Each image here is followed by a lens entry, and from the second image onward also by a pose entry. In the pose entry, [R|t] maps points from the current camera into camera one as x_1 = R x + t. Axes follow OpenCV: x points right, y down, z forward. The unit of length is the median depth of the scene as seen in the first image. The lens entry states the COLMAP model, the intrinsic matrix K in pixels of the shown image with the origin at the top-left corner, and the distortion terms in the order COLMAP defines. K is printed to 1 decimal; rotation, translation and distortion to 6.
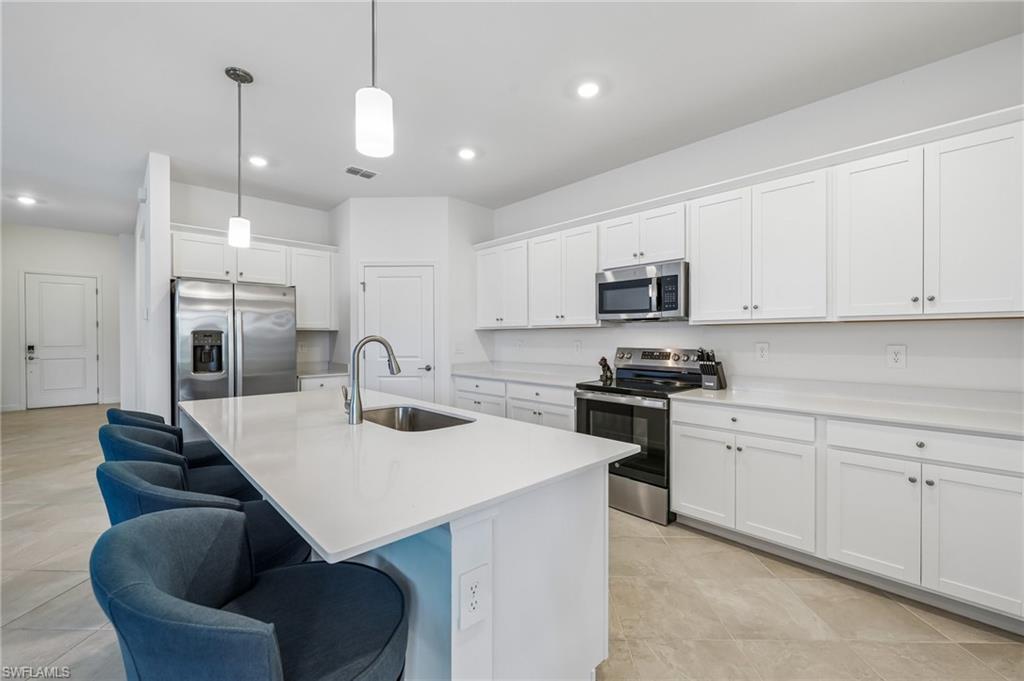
lens RADIAL K [[420.3, 0, 473.0], [0, 420.3, 340.4], [0, 0, 1]] dist [0.002990, -0.001158]
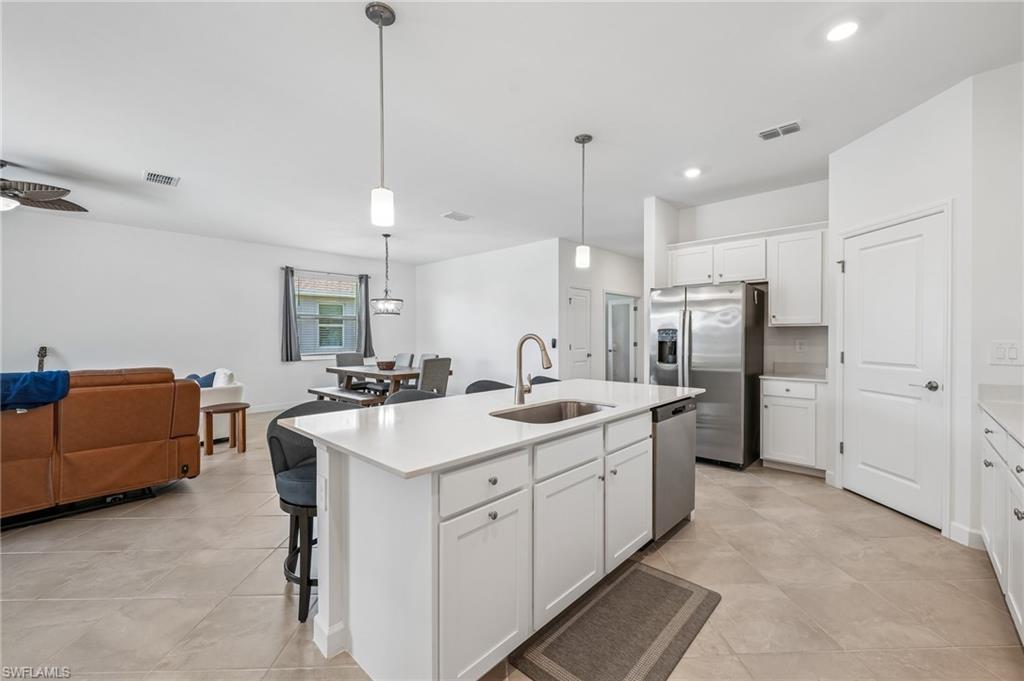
lens RADIAL K [[420.3, 0, 517.4], [0, 420.3, 334.3], [0, 0, 1]] dist [0.002990, -0.001158]
pose [[0.102178, 0.001505, -0.994765, 0.491529], [-0.003762, 0.999992, 0.001127, -0.007395], [0.994759, 0.003627, 0.102183, 0.416952]]
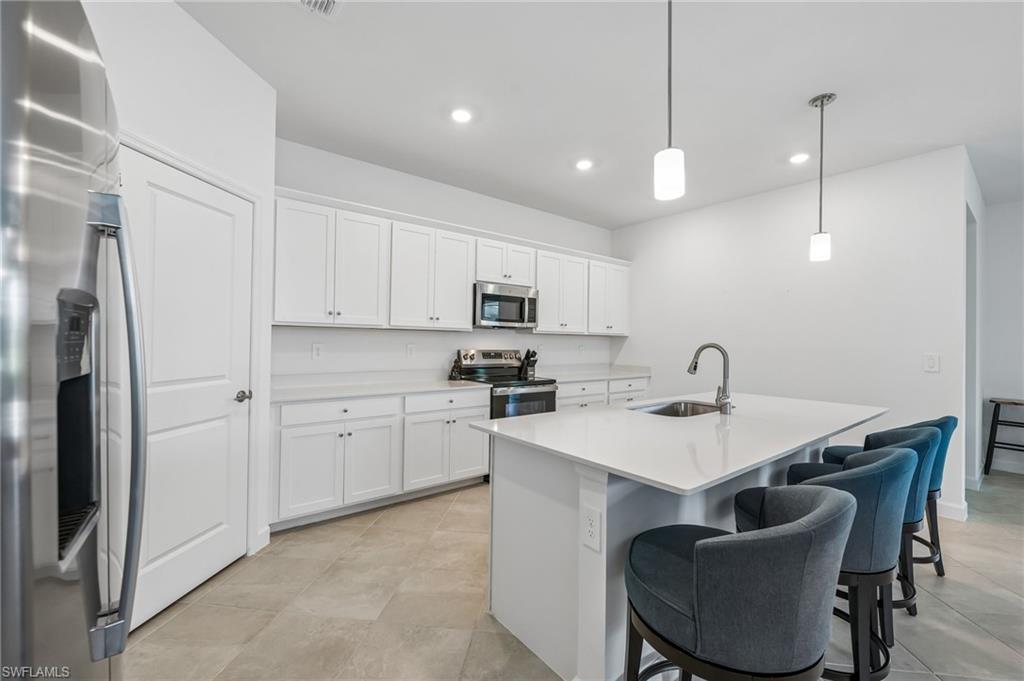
lens RADIAL K [[389.7, 0, 505.7], [0, 389.7, 347.2], [0, 0, 1]] dist [0.002823, 0.000102]
pose [[0.087555, -0.012576, 0.996080, -0.644791], [-0.007597, 0.999883, 0.013292, -0.004142], [-0.996131, -0.008731, 0.087449, 0.742248]]
